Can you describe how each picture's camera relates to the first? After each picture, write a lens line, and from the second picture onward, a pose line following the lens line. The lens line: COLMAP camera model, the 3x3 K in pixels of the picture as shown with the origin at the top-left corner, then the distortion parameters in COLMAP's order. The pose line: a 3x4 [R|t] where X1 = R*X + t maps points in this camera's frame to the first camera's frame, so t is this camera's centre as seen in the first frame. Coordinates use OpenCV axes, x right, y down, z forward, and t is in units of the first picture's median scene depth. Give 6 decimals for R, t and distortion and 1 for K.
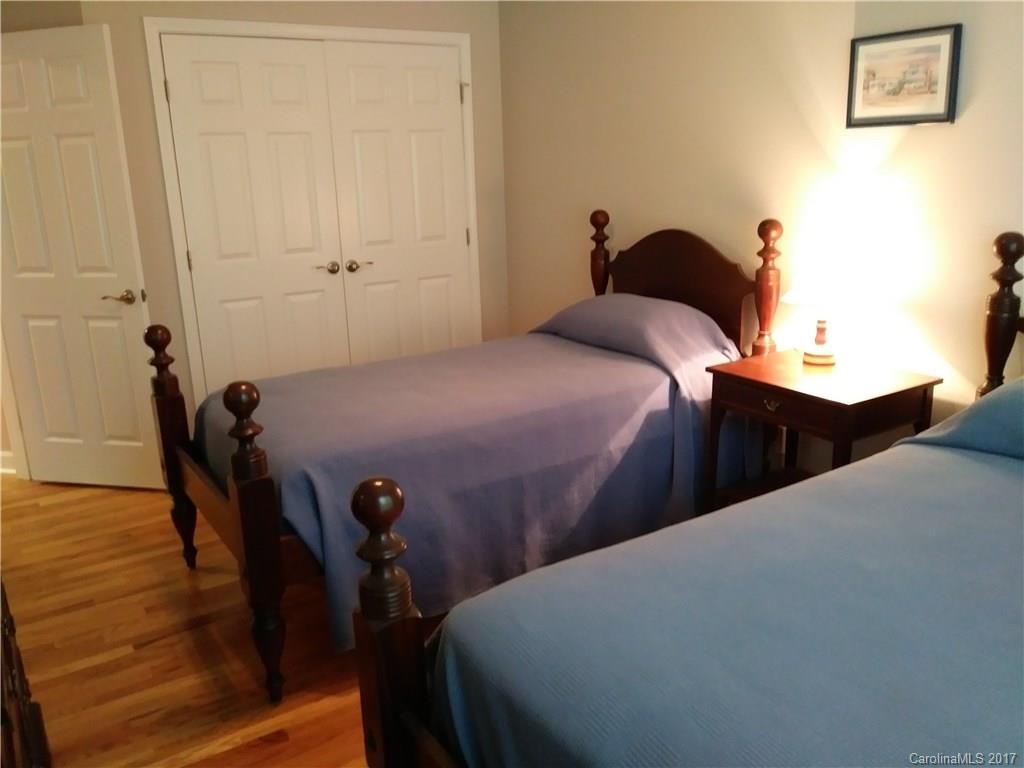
lens RADIAL K [[843.5, 0, 502.0], [0, 843.5, 381.9], [0, 0, 1]] dist [0.037510, -0.102326]
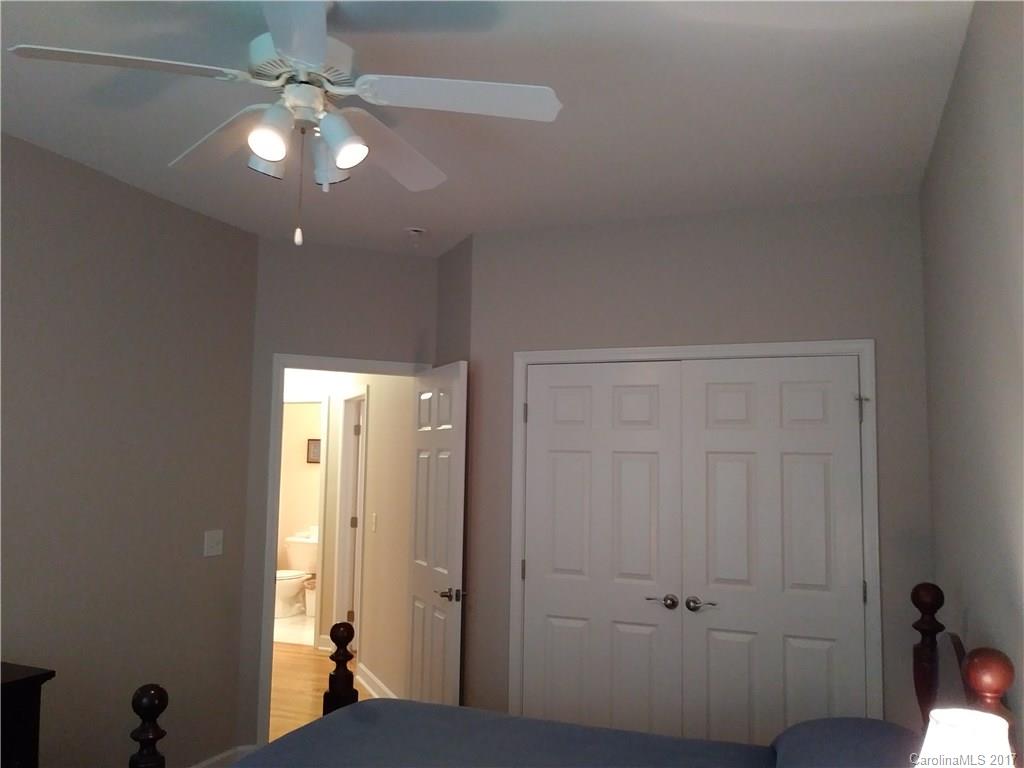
lens RADIAL K [[843.5, 0, 502.0], [0, 843.5, 381.9], [0, 0, 1]] dist [0.037510, -0.102326]
pose [[0.589083, -0.034875, -0.807320, 0.414493], [-0.242792, 0.945267, -0.217994, -0.117903], [0.770736, 0.324428, 0.548373, 0.314311]]
